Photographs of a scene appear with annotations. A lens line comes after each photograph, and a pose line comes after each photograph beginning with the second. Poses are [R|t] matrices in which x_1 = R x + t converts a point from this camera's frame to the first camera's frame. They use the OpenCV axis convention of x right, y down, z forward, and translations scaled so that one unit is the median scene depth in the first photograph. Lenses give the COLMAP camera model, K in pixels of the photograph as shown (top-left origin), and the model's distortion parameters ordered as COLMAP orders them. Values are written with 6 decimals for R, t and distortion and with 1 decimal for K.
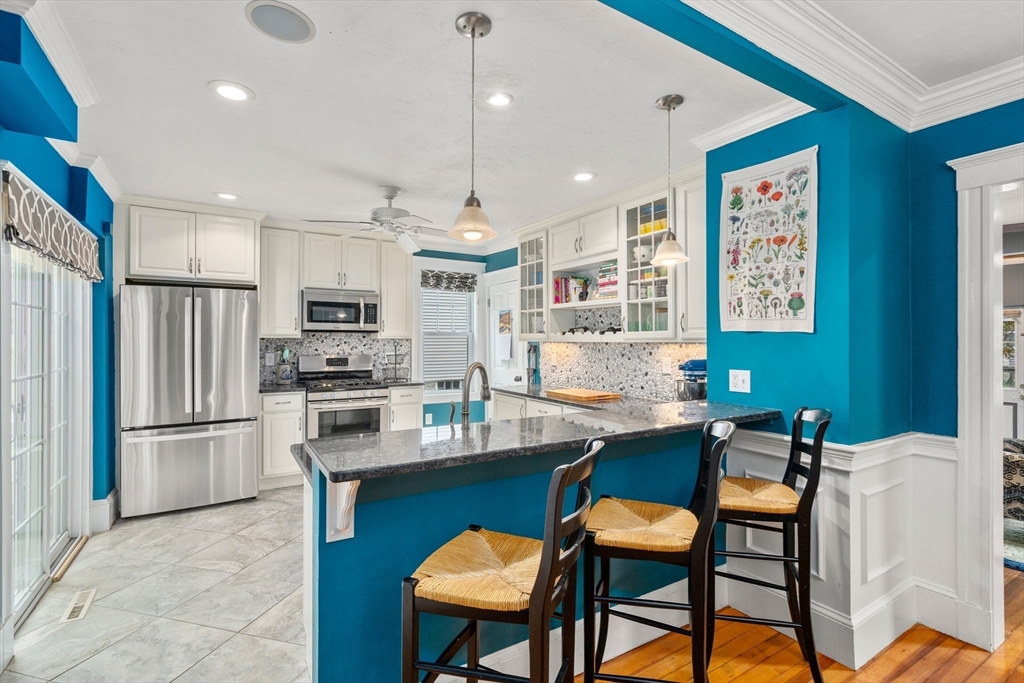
lens RADIAL K [[469.5, 0, 512.0], [0, 469.5, 341.5], [0, 0, 1]] dist [0.000126, 0.000141]
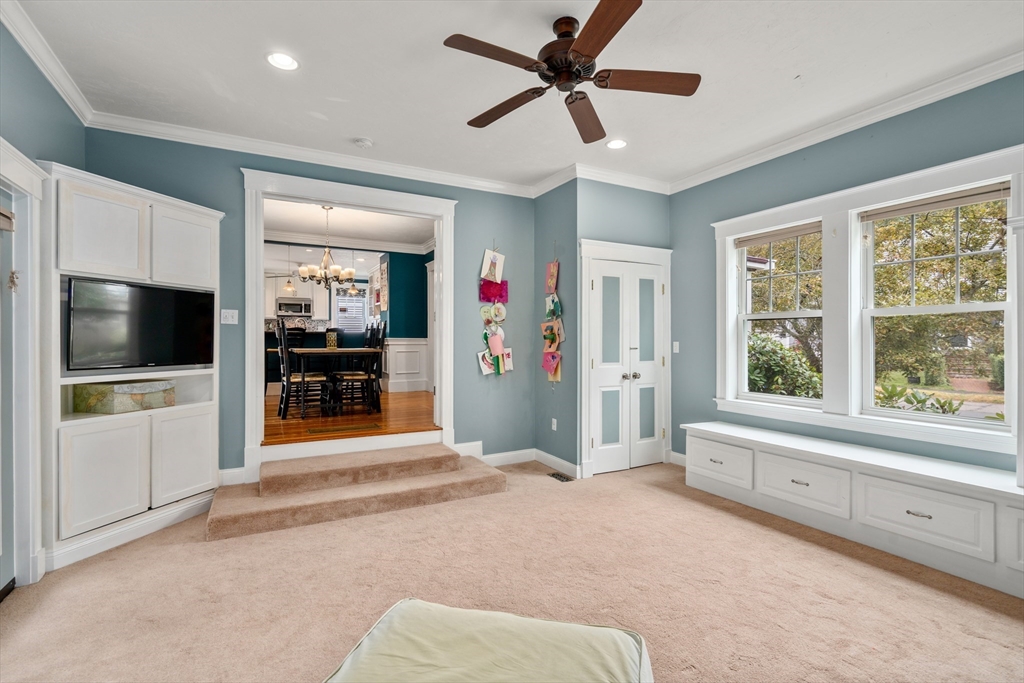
lens RADIAL K [[469.5, 0, 512.0], [0, 469.5, 341.5], [0, 0, 1]] dist [0.000126, 0.000141]
pose [[0.997961, -0.001696, -0.063802, 0.971950], [0.001763, 0.999998, 0.000989, 0.117679], [0.063800, -0.001099, 0.997962, -1.411623]]
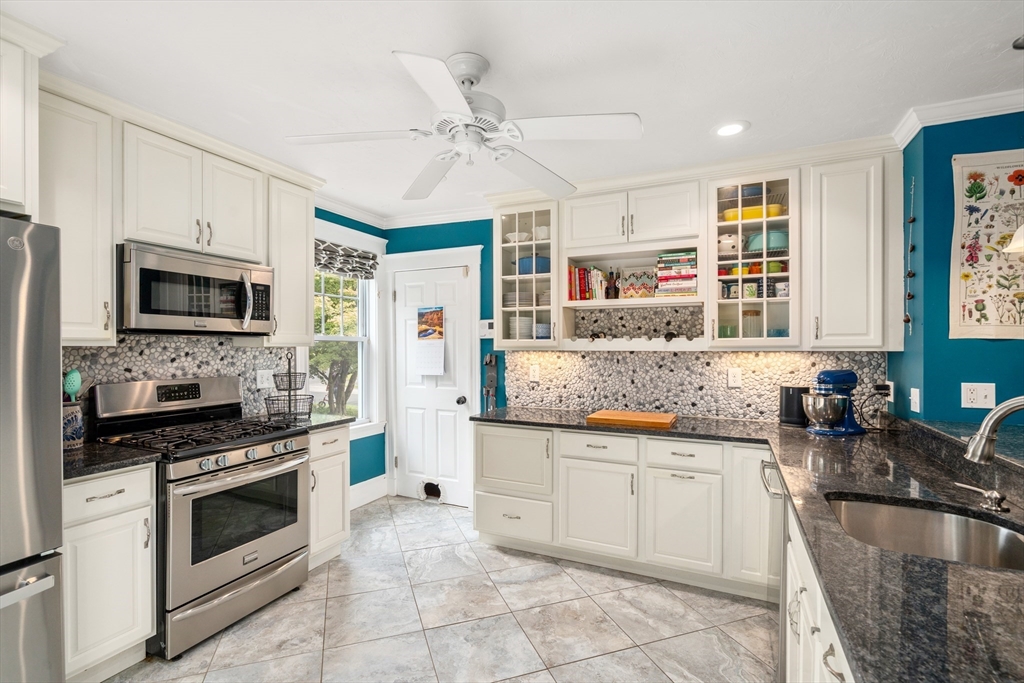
lens RADIAL K [[469.2, 0, 511.4], [0, 469.2, 348.6], [0, 0, 1]] dist [0.001232, 0.000094]
pose [[0.835500, -0.005136, 0.549466, -0.412534], [0.004087, 0.999987, 0.003132, -0.005597], [-0.549475, -0.000371, 0.835510, 0.428238]]
